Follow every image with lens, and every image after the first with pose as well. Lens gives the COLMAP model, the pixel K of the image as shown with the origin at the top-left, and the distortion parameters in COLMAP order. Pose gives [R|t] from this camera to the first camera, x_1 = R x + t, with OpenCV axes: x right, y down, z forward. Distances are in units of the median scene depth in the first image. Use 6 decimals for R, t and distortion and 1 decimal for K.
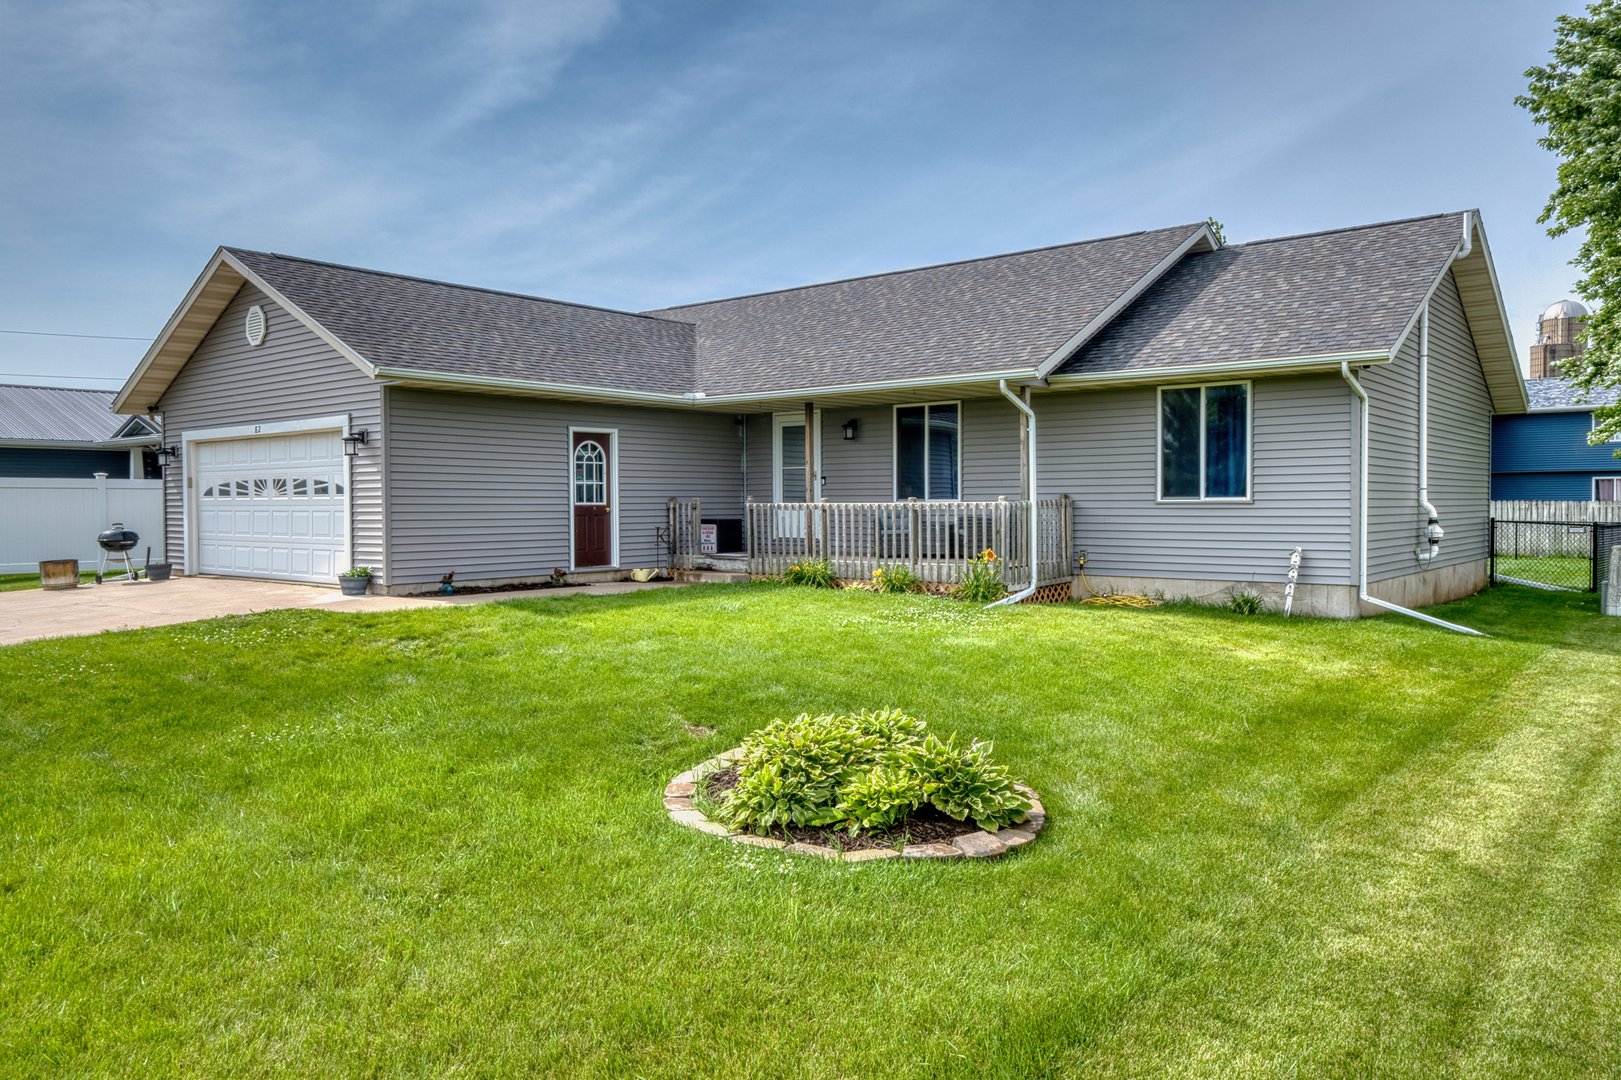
lens RADIAL K [[1171.0, 0, 810.7], [0, 1171.0, 516.3], [0, 0, 1]] dist [-0.001400, -0.000555]
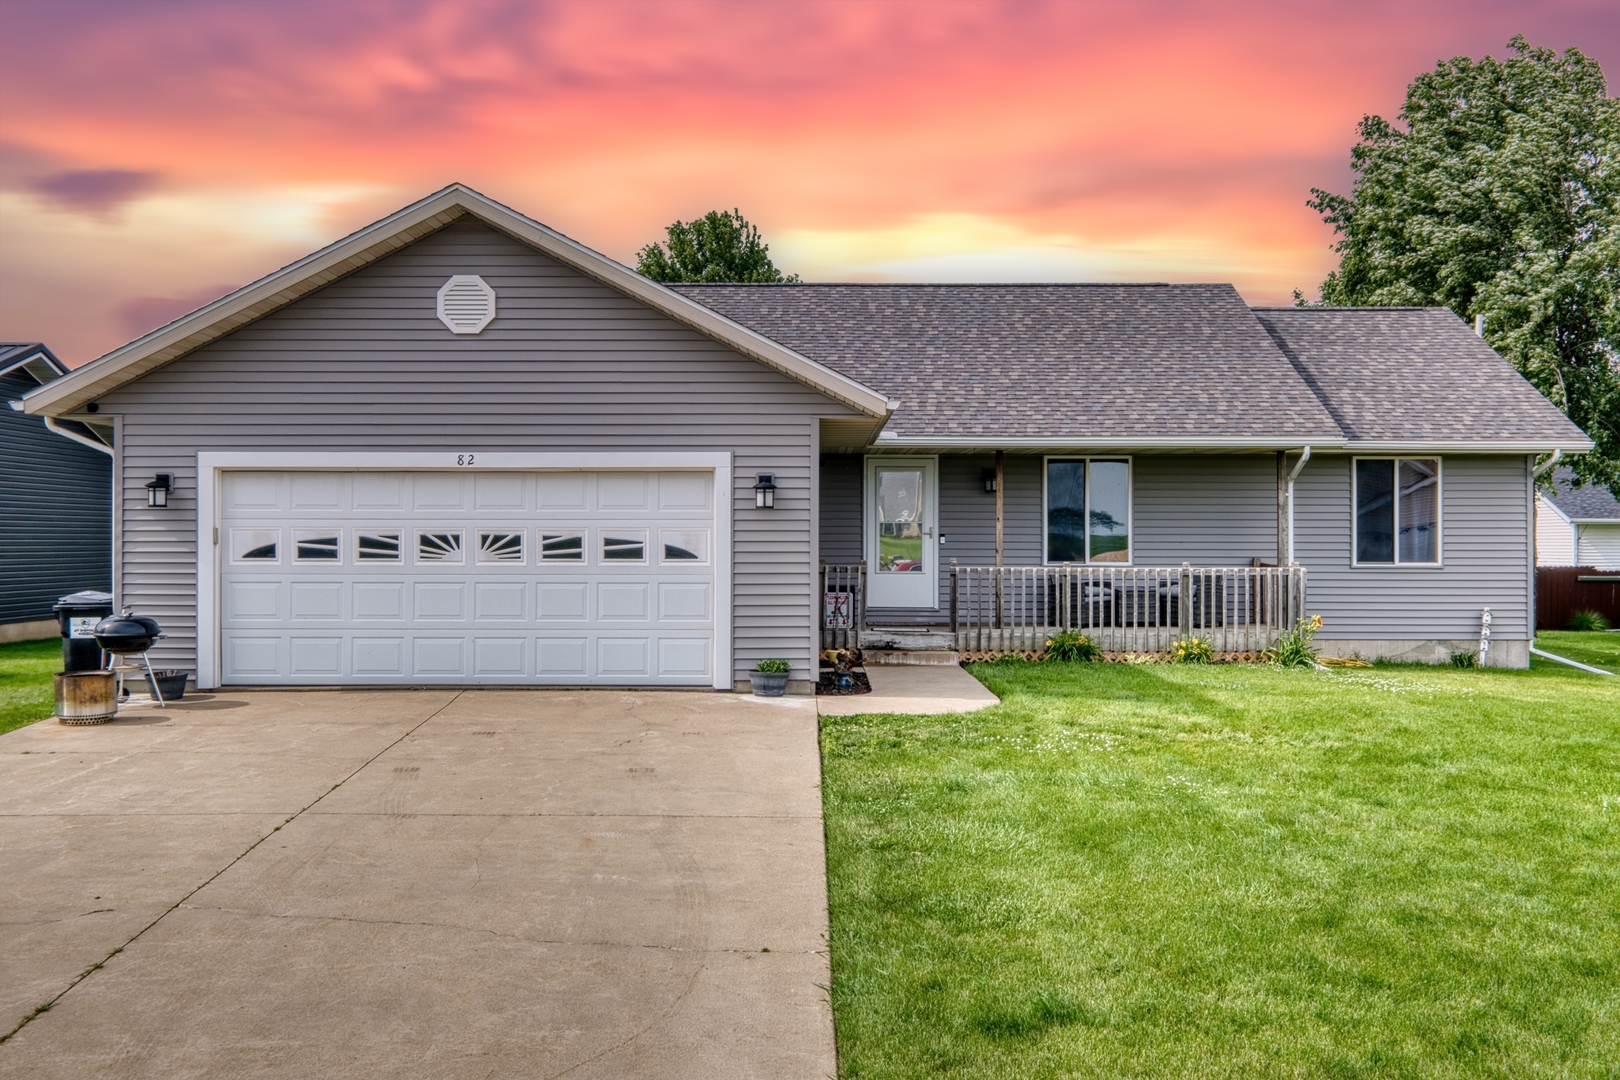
lens RADIAL K [[1666.0, 0, 810.0], [0, 1666.0, 540.0], [0, 0, 1]] dist [0.003847, -0.008229]
pose [[0.769209, 0.006175, 0.638968, -0.962831], [0.001360, 0.999935, -0.011300, -0.018555], [-0.638996, 0.009561, 0.769151, 0.157451]]
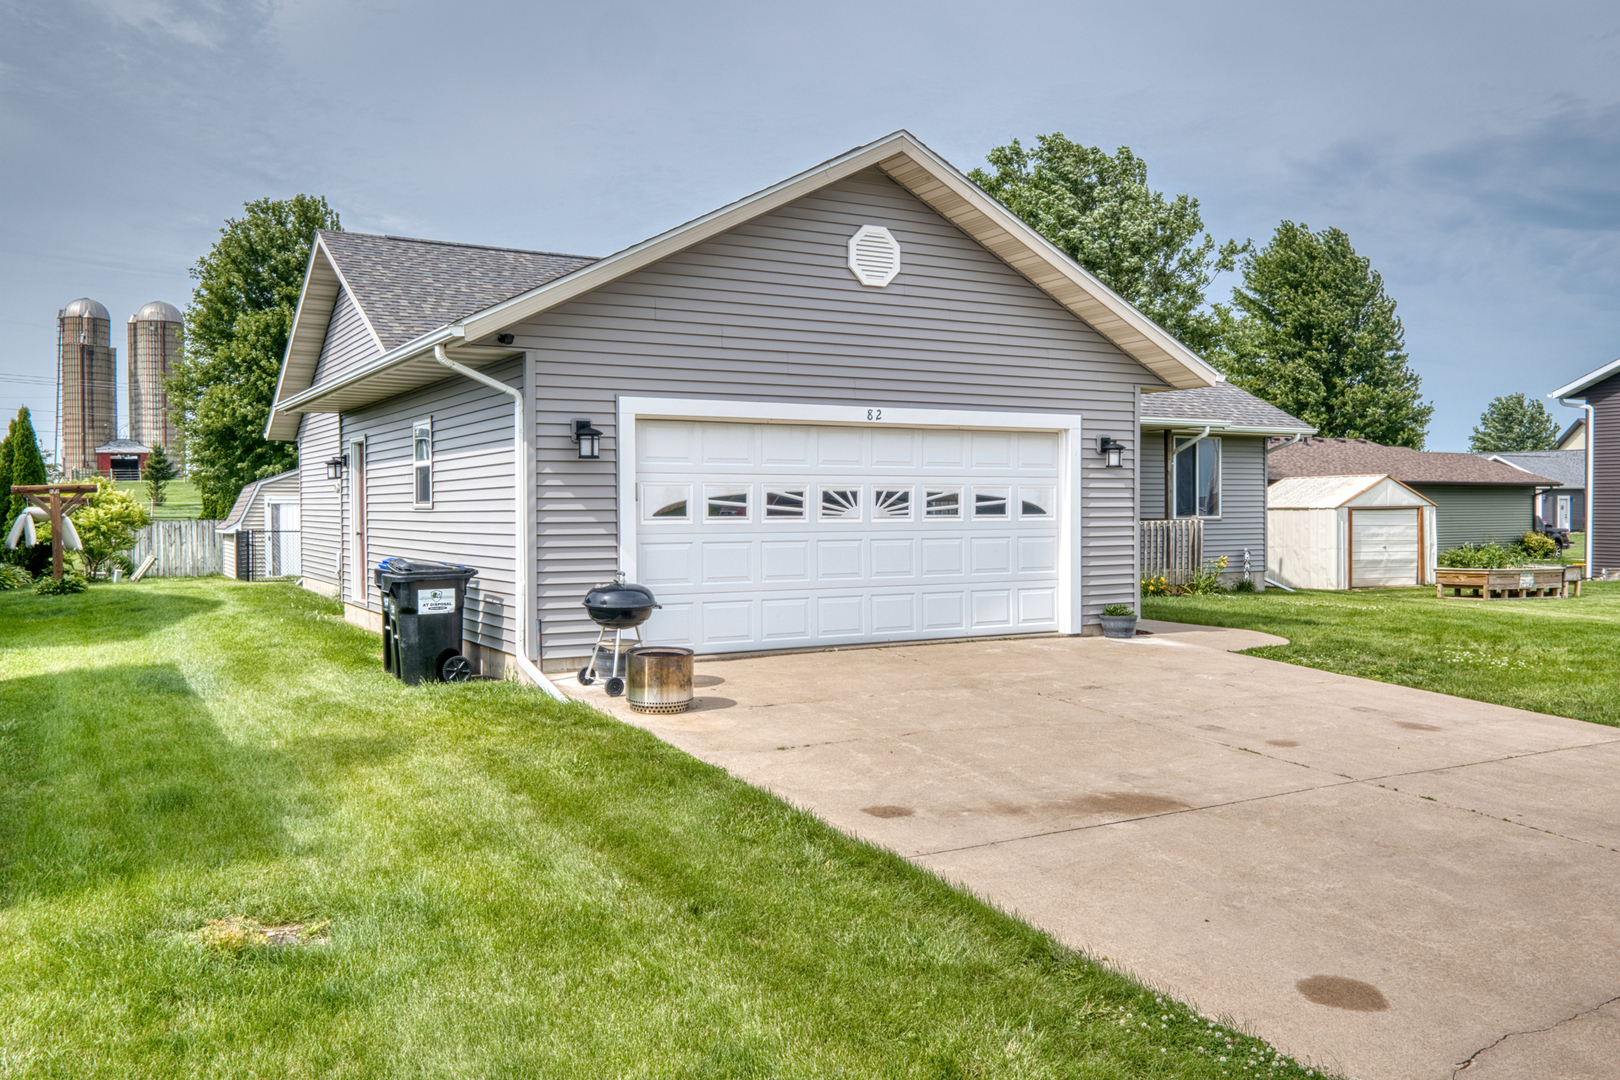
lens RADIAL K [[1320.5, 0, 810.0], [0, 1320.5, 540.0], [0, 0, 1]] dist [-0.048360, -0.001640]
pose [[0.348129, -0.020300, 0.937227, -1.221666], [0.010940, 0.999785, 0.017592, -0.018504], [-0.937383, 0.004129, 0.348276, 0.811058]]
